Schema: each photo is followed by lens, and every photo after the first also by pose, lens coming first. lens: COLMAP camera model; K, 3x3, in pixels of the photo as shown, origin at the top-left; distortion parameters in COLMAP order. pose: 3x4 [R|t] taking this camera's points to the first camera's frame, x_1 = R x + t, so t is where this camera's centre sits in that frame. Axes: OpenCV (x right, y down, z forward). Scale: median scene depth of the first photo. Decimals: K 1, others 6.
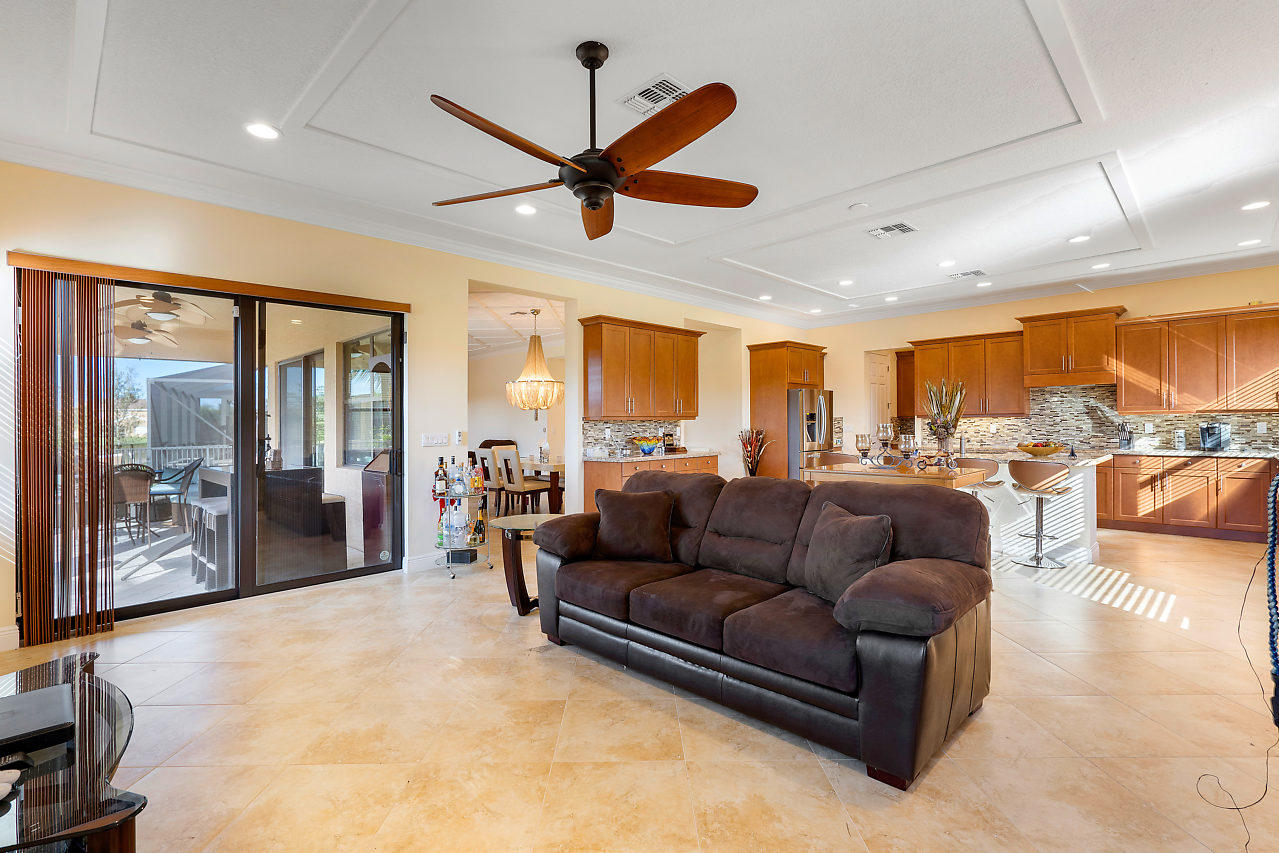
lens RADIAL K [[594.2, 0, 641.5], [0, 594.2, 449.9], [0, 0, 1]] dist [0.000177, -0.000363]
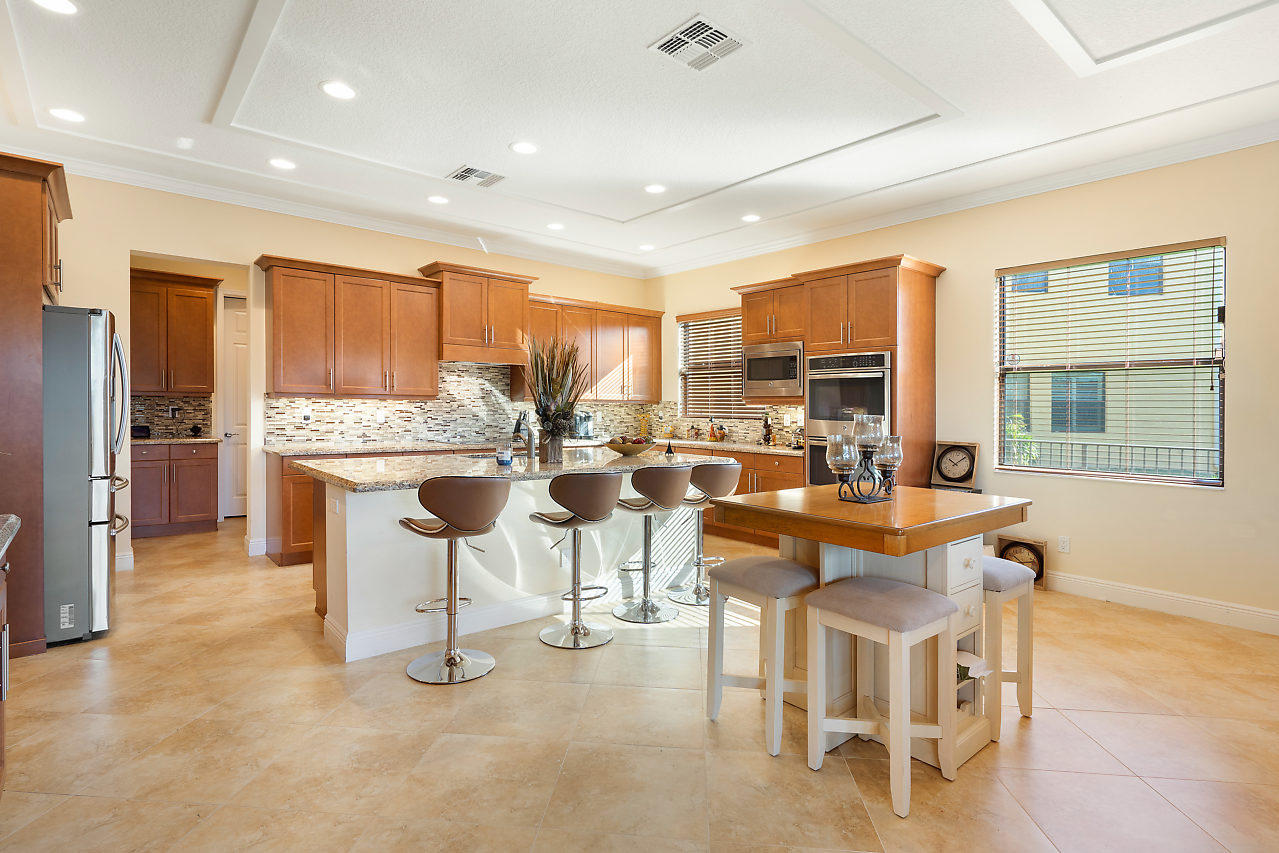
lens RADIAL K [[644.6, 0, 639.5], [0, 644.6, 426.5], [0, 0, 1]] dist [0.001425, 0.000360]
pose [[0.084381, -0.013521, 0.996342, -0.136855], [0.030389, 0.999478, 0.010990, -0.028391], [-0.995970, 0.029350, 0.084748, 0.782865]]
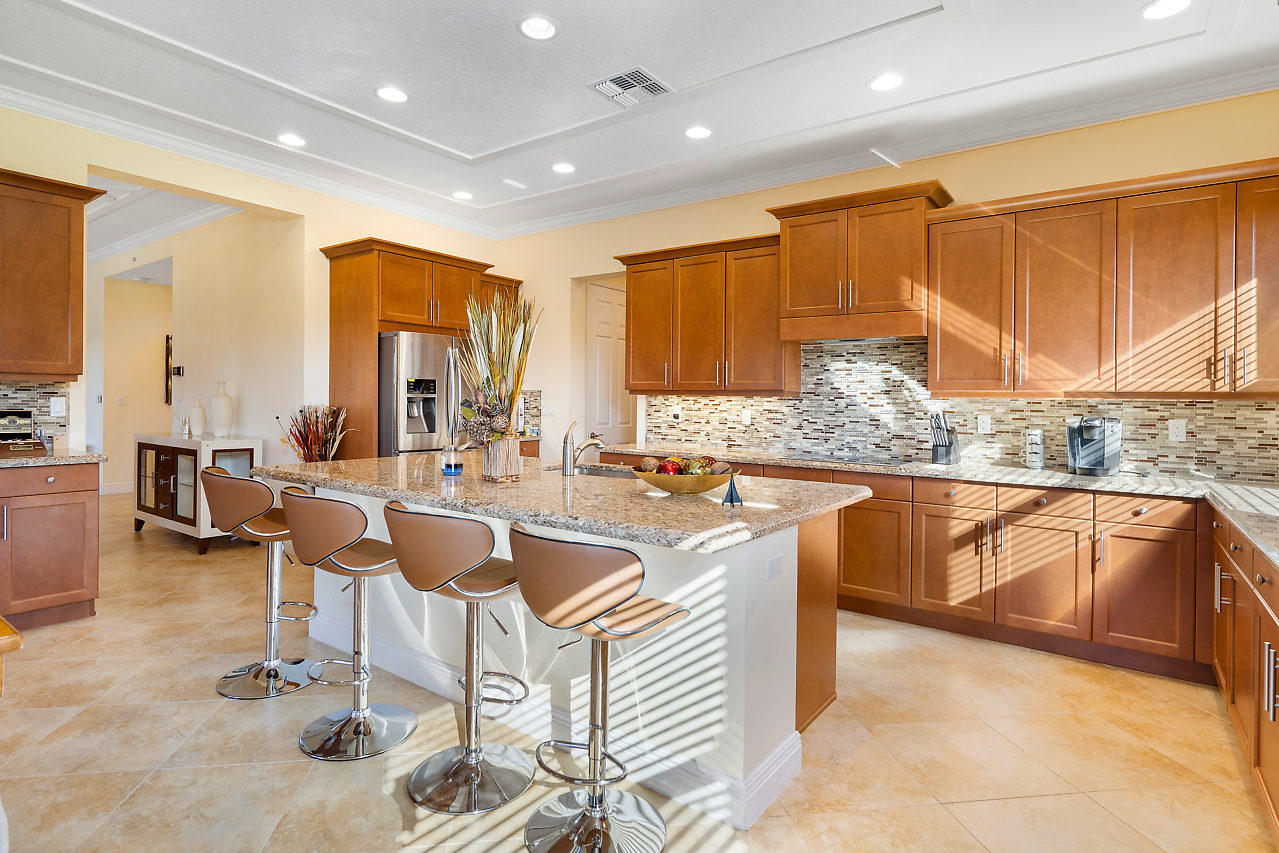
lens RADIAL K [[654.7, 0, 639.5], [0, 654.7, 426.5], [0, 0, 1]] dist [-0.002561, 0.000313]
pose [[0.989756, 0.022527, 0.140981, 0.493281], [-0.022140, 0.999746, -0.004316, -0.026677], [-0.141042, 0.001150, 0.990003, 0.493710]]
